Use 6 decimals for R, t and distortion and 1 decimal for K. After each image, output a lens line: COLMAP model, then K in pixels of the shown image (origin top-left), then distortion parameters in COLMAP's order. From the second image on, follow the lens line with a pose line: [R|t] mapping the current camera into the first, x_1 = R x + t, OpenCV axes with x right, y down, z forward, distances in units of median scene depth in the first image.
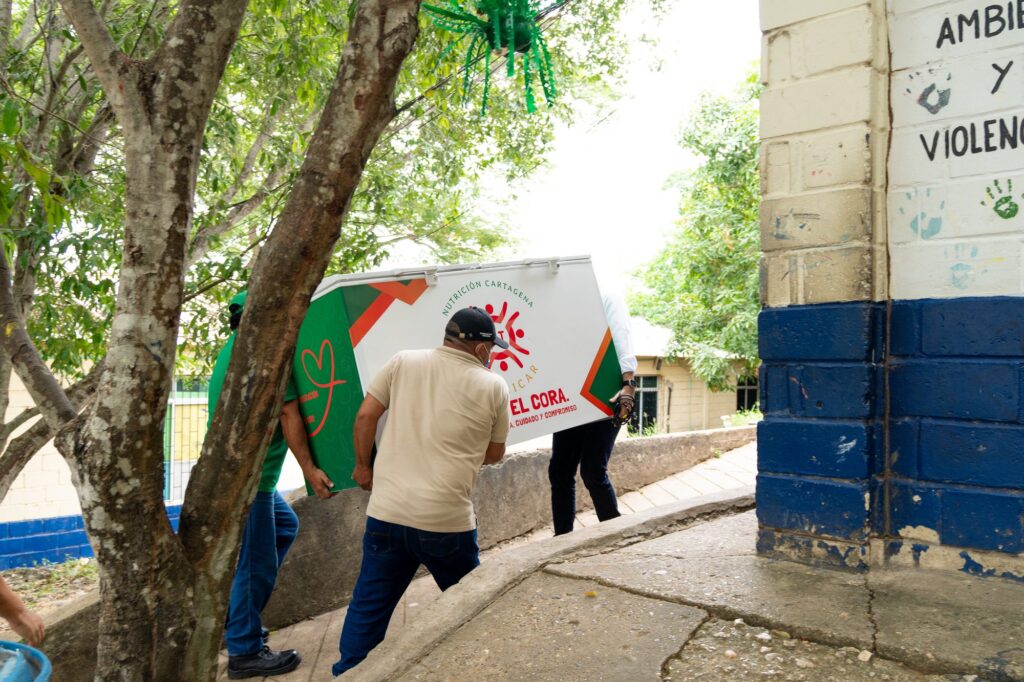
lens RADIAL K [[821.5, 0, 524.1], [0, 821.5, 339.4], [0, 0, 1]] dist [-0.029196, 0.007725]
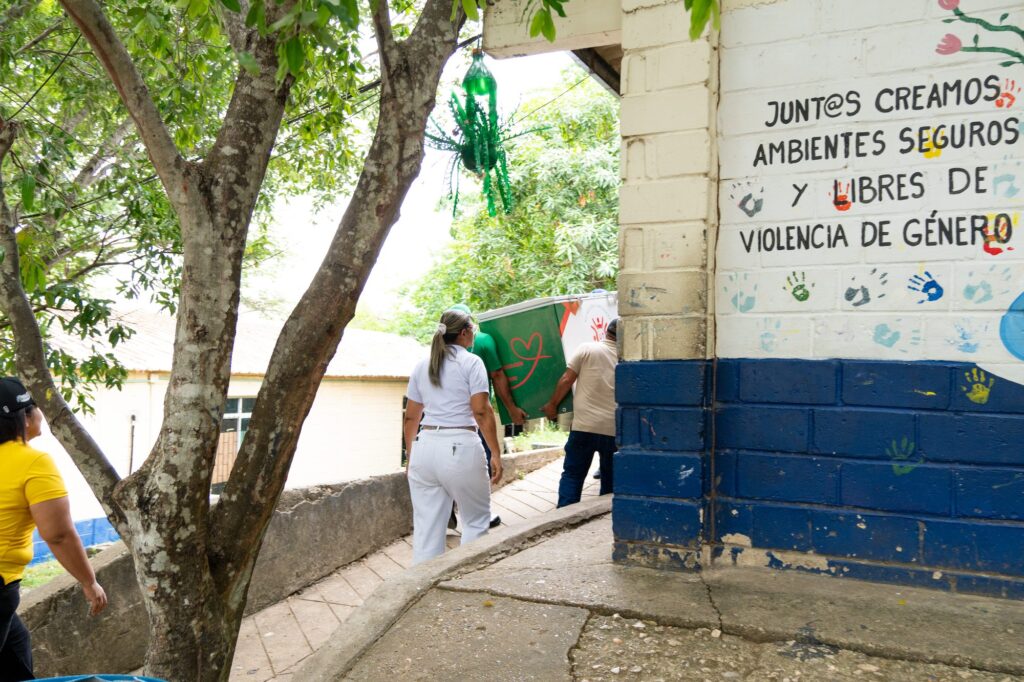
lens RADIAL K [[844.3, 0, 529.6], [0, 844.3, 346.1], [0, 0, 1]] dist [0.029469, 0.011929]
pose [[0.953408, 0.018473, 0.301119, -0.239798], [-0.015676, 0.999809, -0.011703, -0.048078], [-0.301278, 0.006437, 0.953515, -0.187141]]
